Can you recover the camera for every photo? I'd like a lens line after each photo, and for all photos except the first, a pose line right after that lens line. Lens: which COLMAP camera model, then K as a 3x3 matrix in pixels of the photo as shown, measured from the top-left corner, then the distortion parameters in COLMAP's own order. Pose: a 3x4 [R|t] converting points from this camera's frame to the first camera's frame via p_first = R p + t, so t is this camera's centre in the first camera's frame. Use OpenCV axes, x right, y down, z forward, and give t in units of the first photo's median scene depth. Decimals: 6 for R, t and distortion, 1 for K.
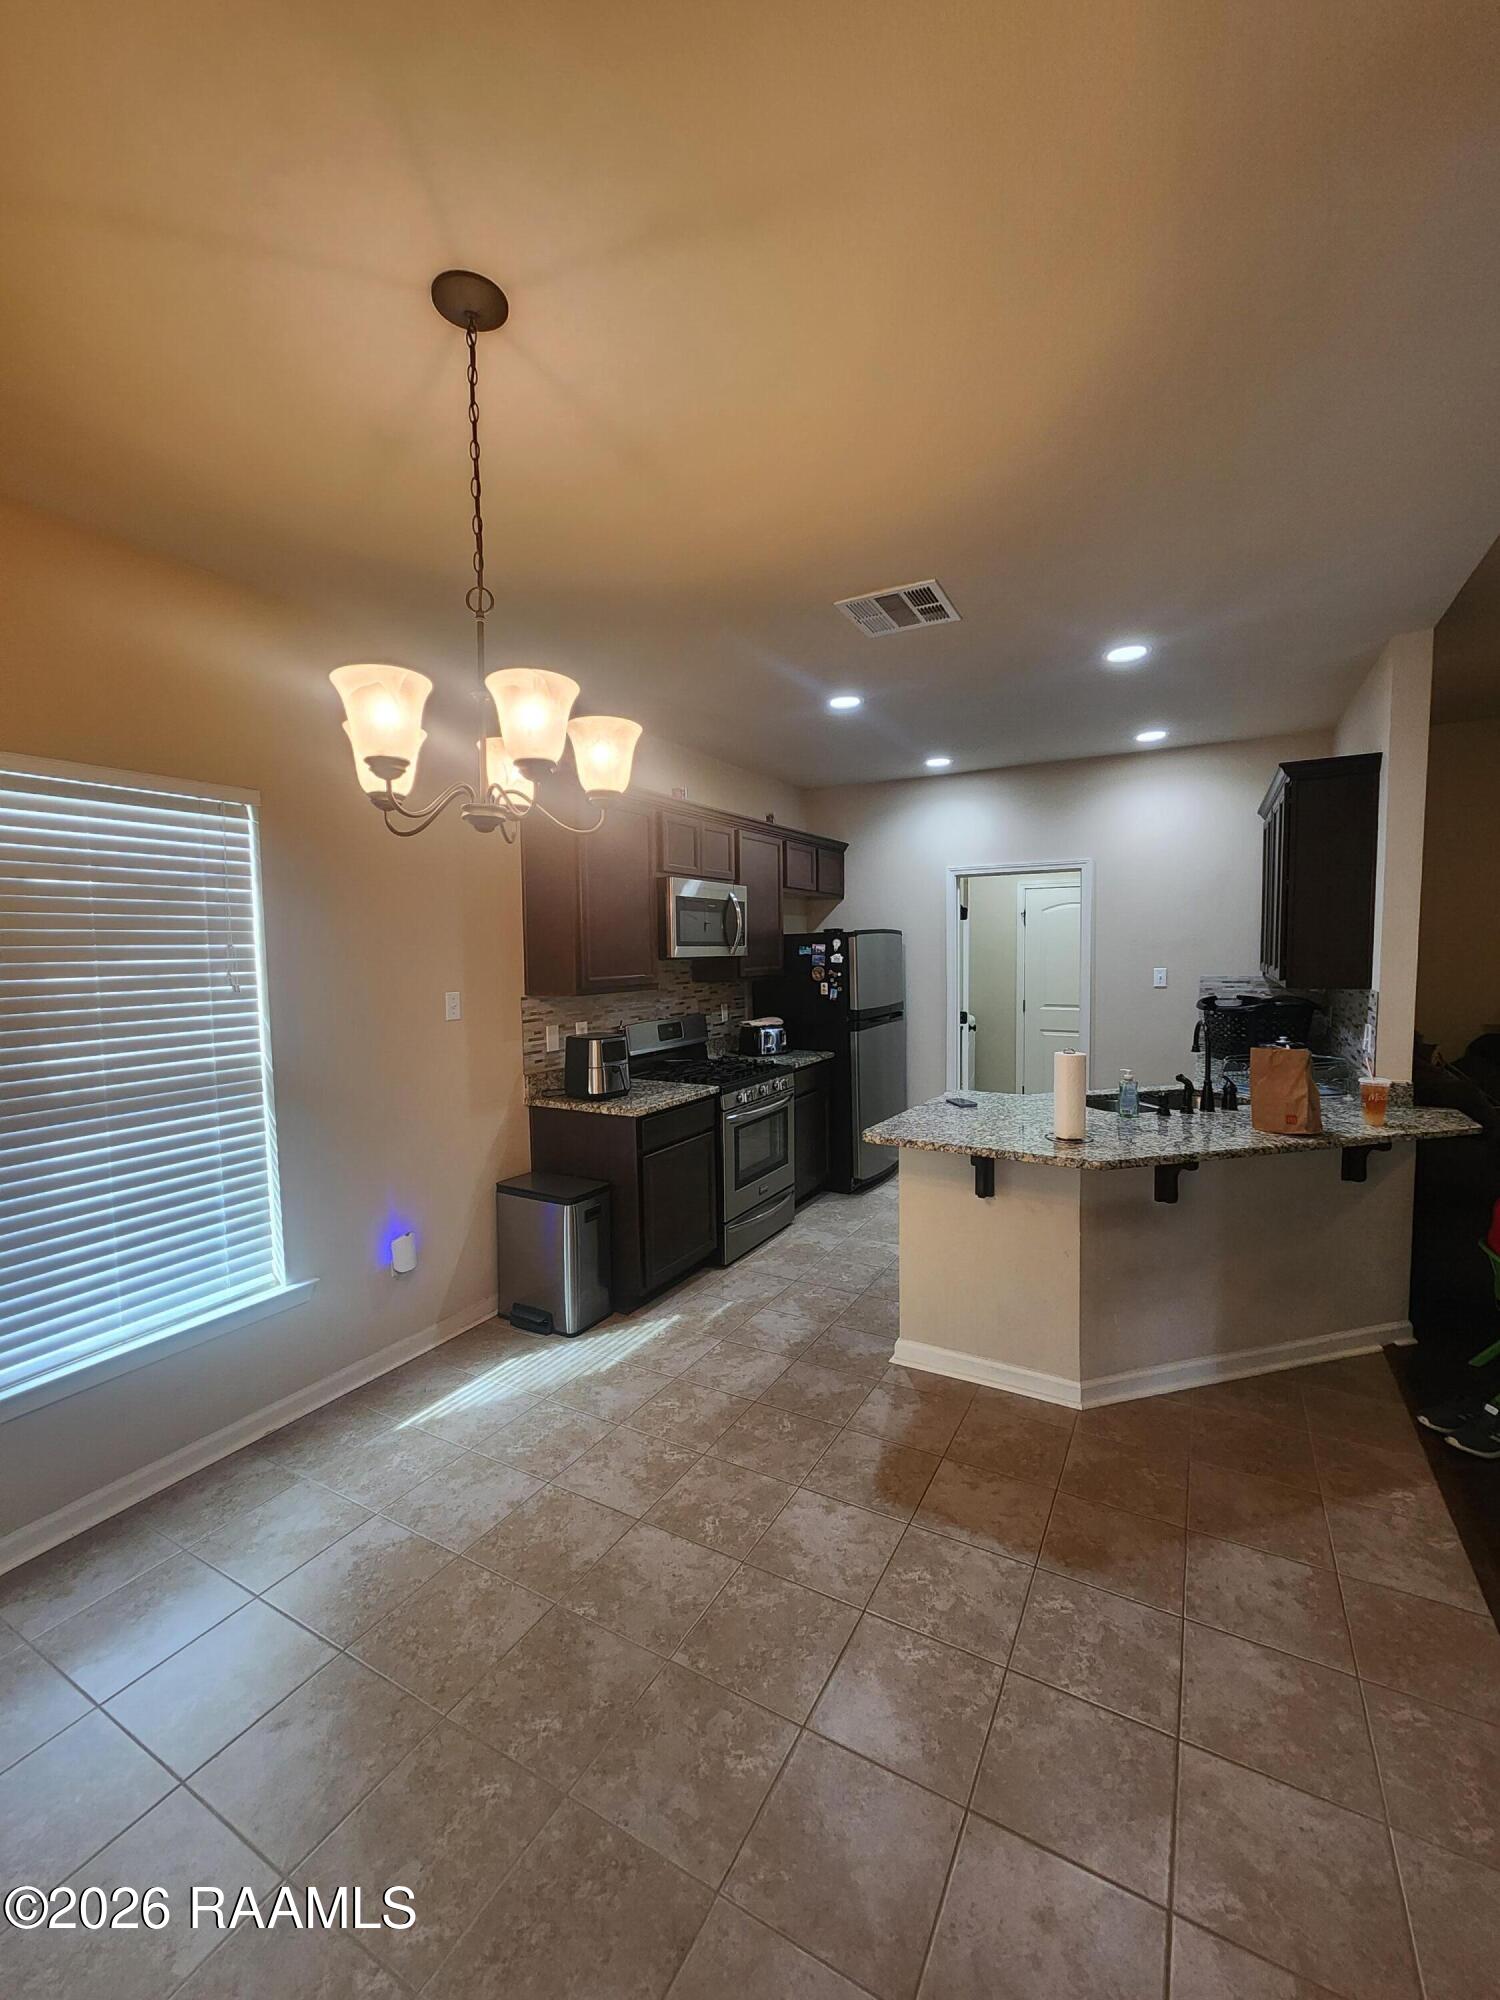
lens RADIAL K [[821.9, 0, 749.5], [0, 821.9, 1002.2], [0, 0, 1]] dist [-0.000983, 0.000705]
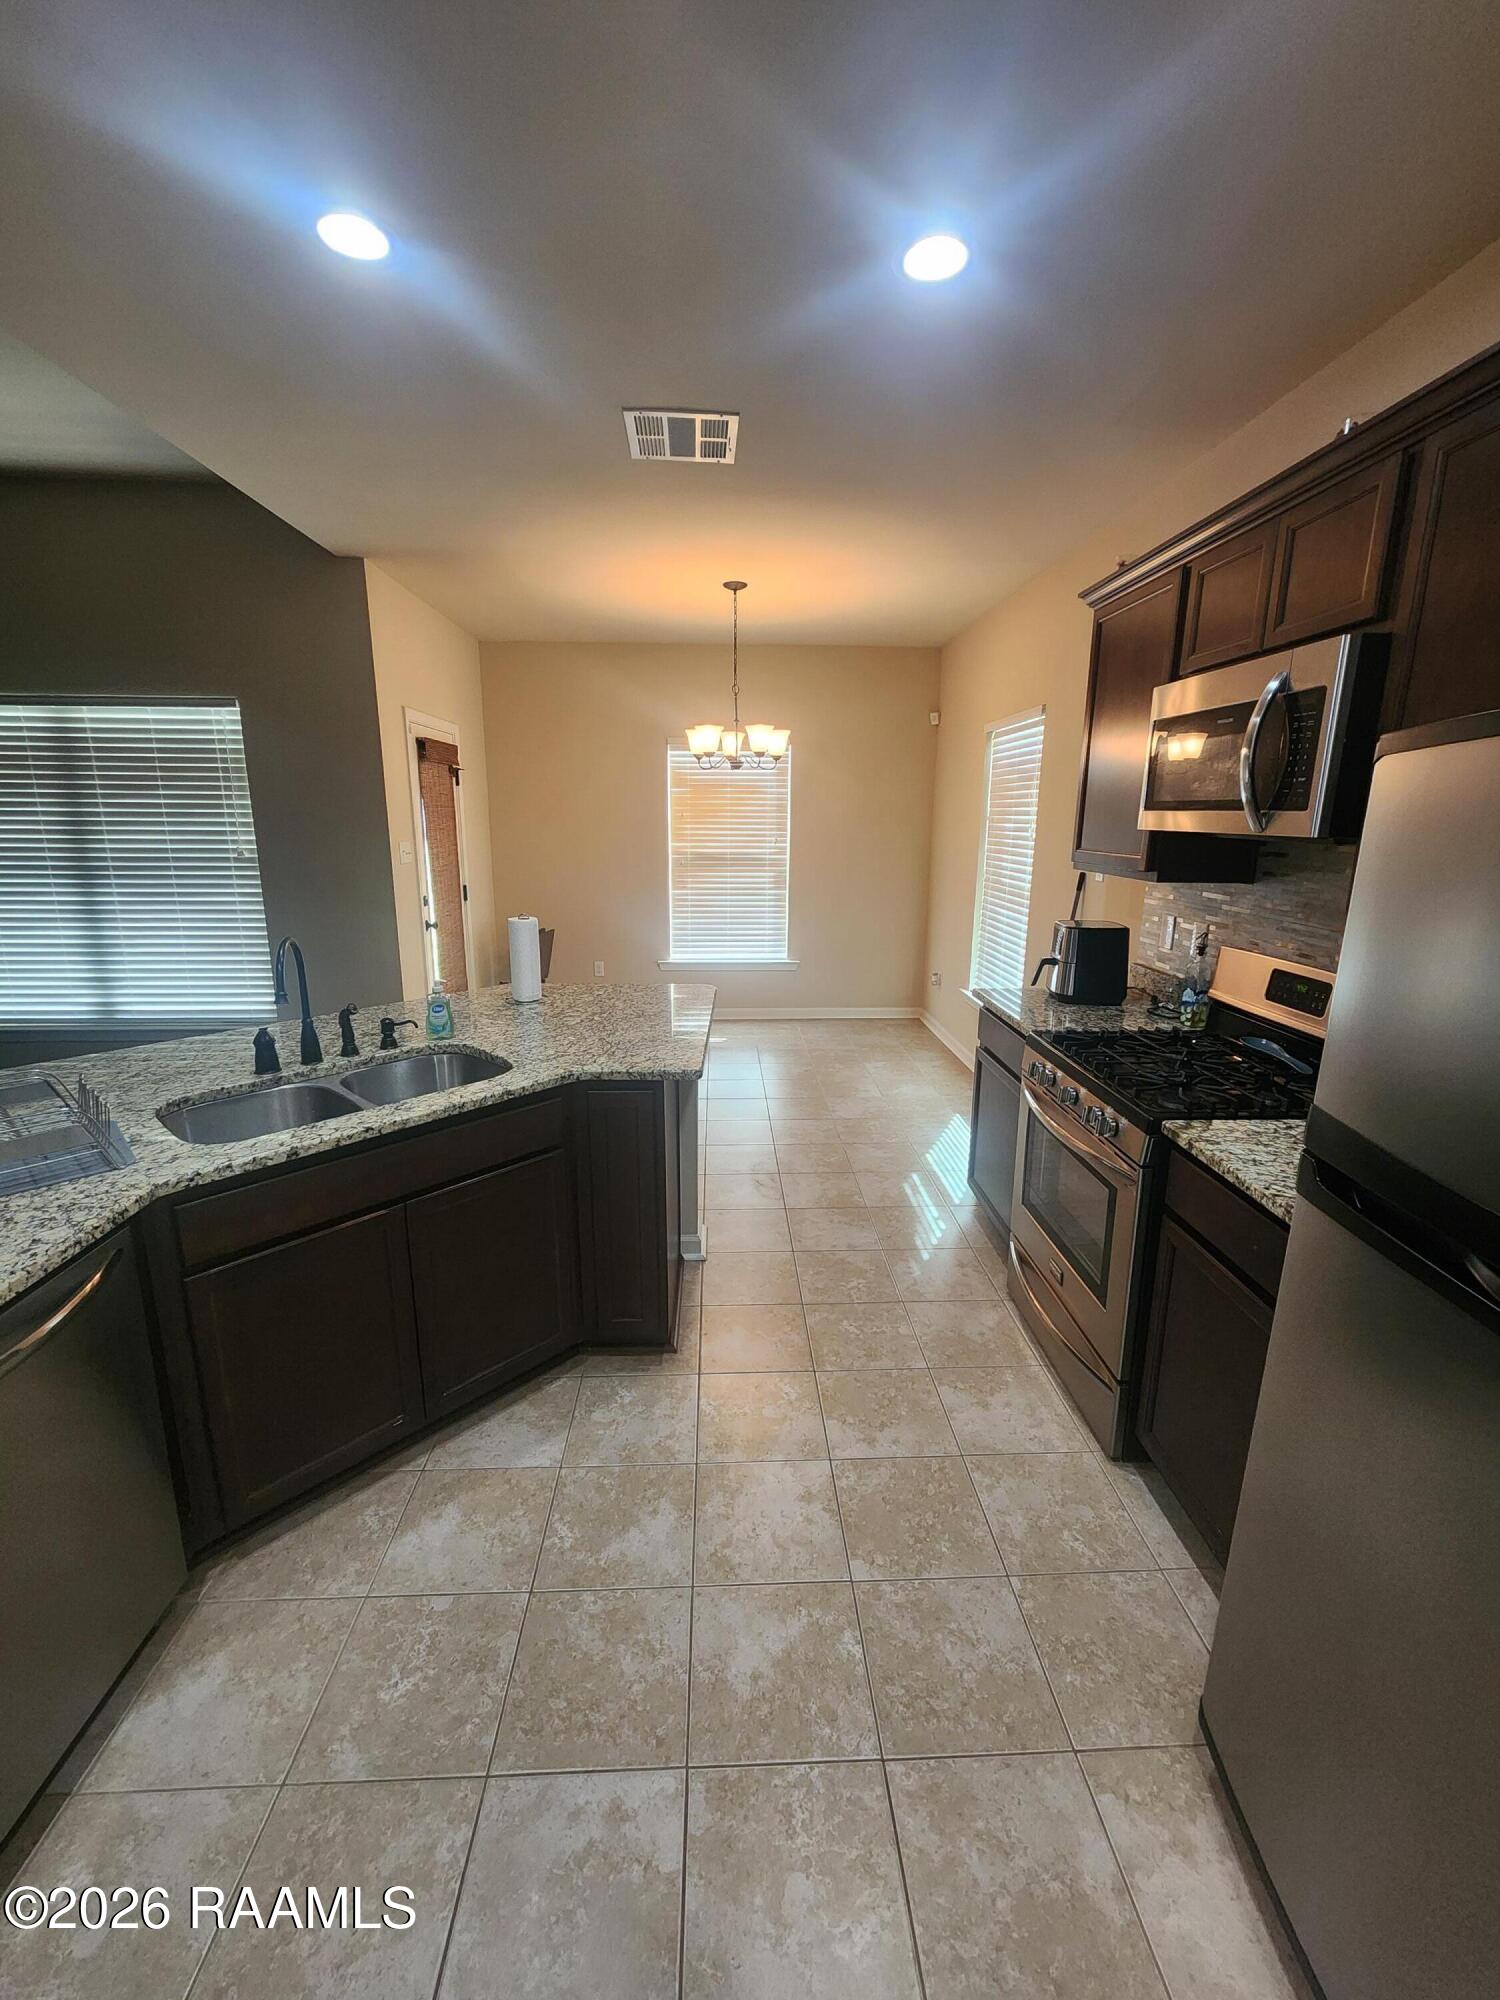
lens RADIAL K [[821.9, 0, 748.9], [0, 821.9, 998.7], [0, 0, 1]] dist [-0.000983, 0.000705]
pose [[-0.853298, 0.123662, -0.506548, 0.450822], [-0.028432, 0.958990, 0.282010, -0.092926], [0.520648, 0.255041, -0.814788, 1.322434]]
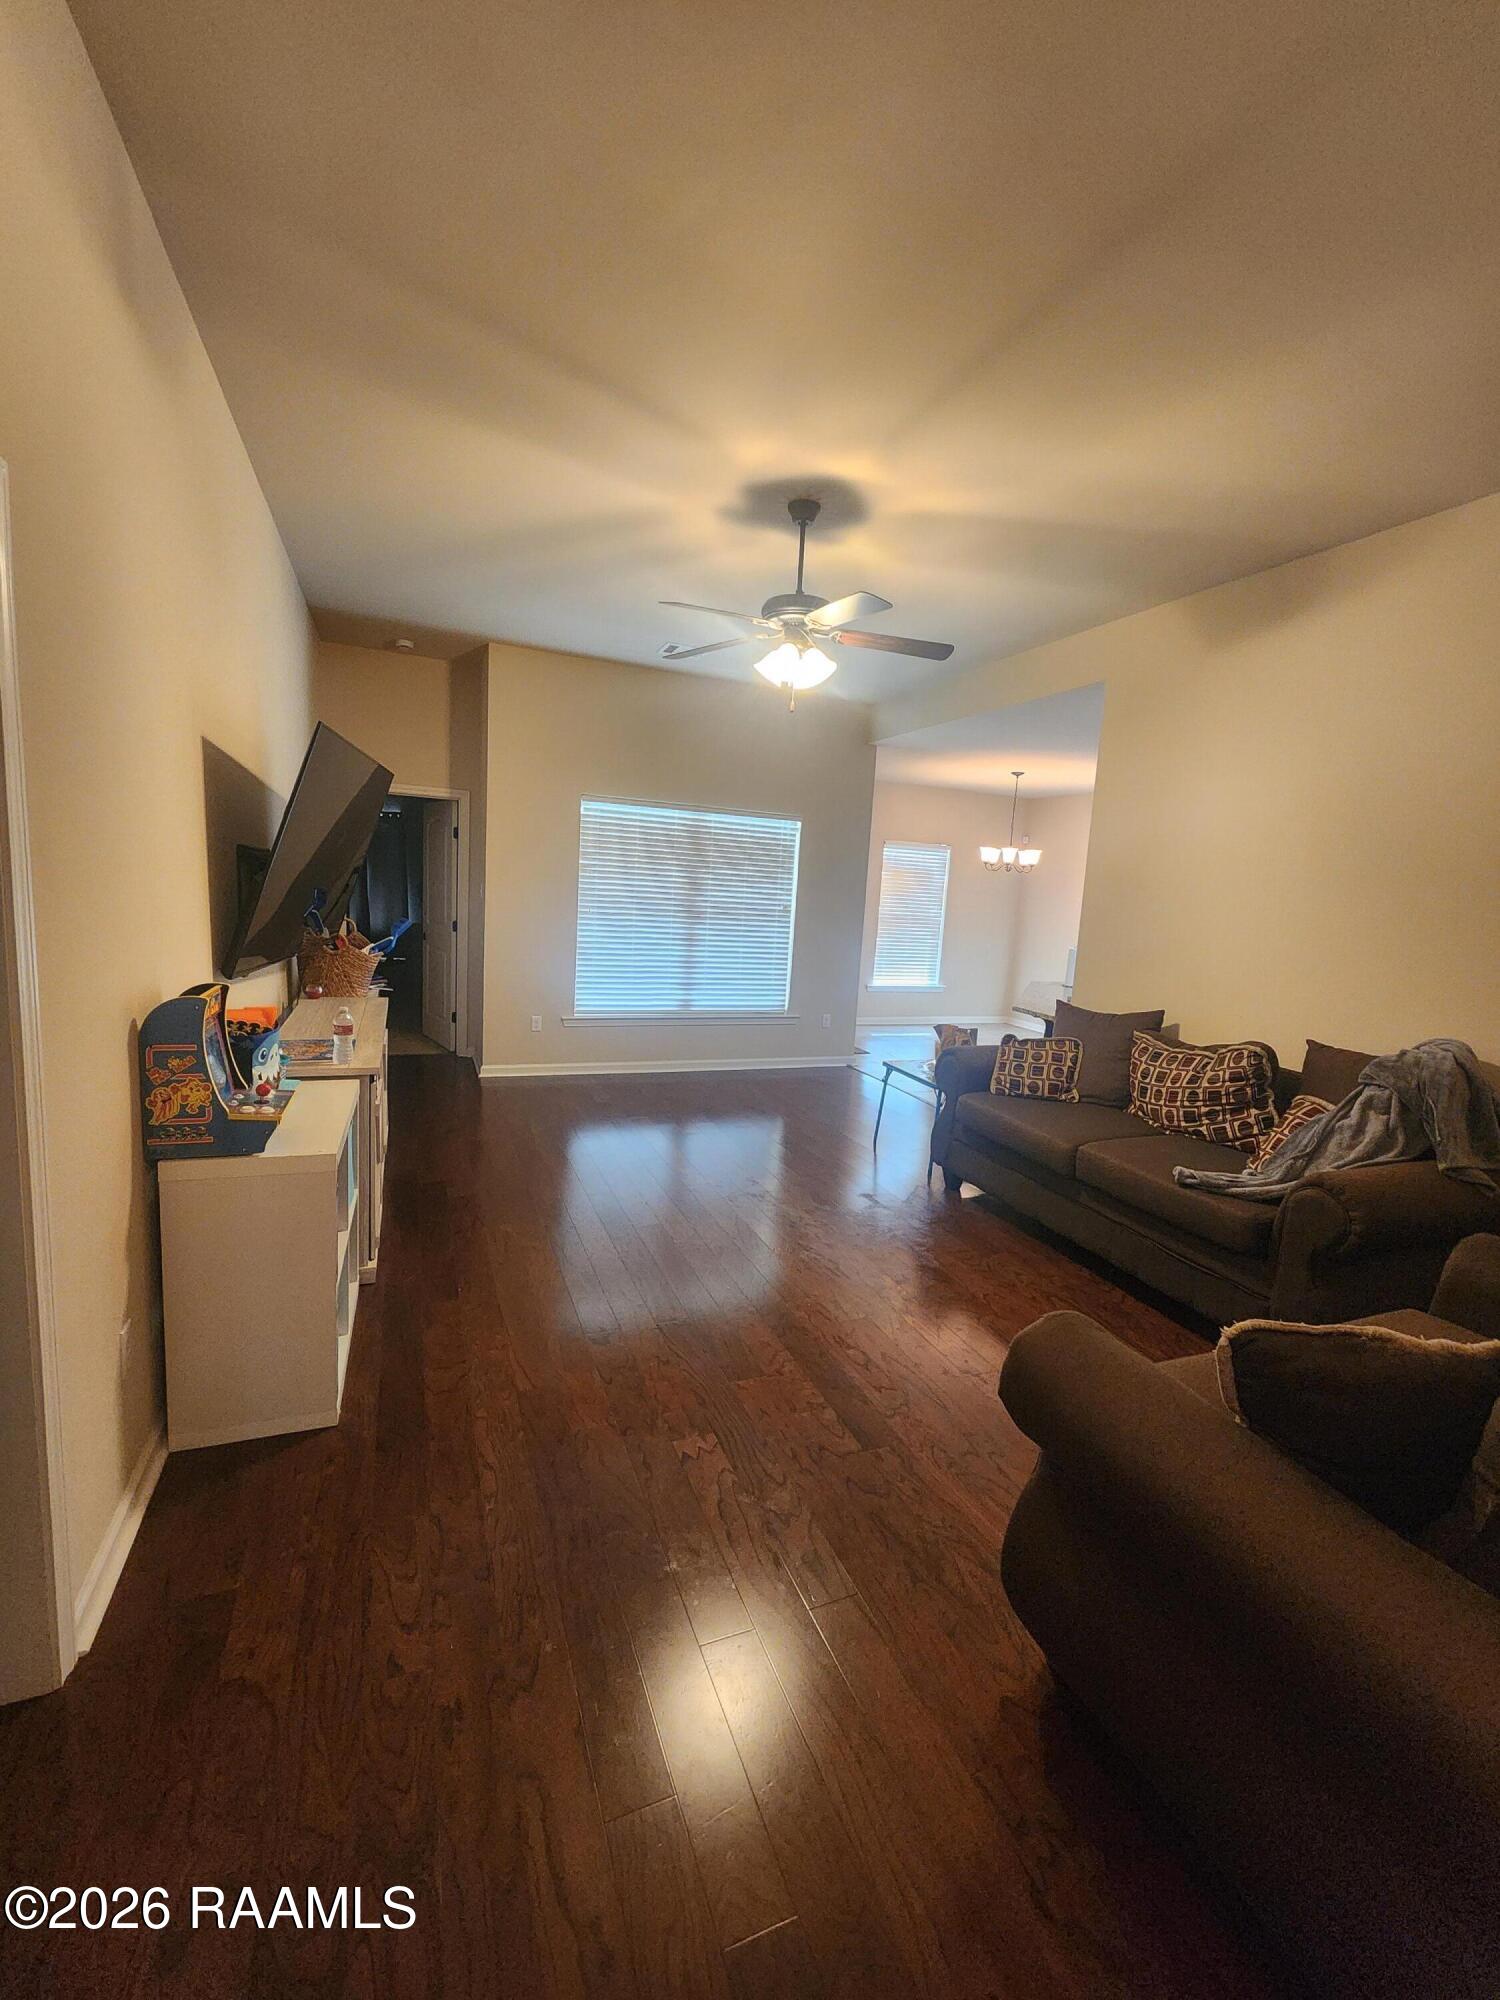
lens RADIAL K [[821.9, 0, 749.2], [0, 821.9, 996.8], [0, 0, 1]] dist [-0.000983, 0.000705]
pose [[-0.617466, 0.083506, -0.782153, 1.353335], [-0.099992, 0.977949, 0.183349, -0.083967], [0.780216, 0.191421, -0.595500, 1.164702]]
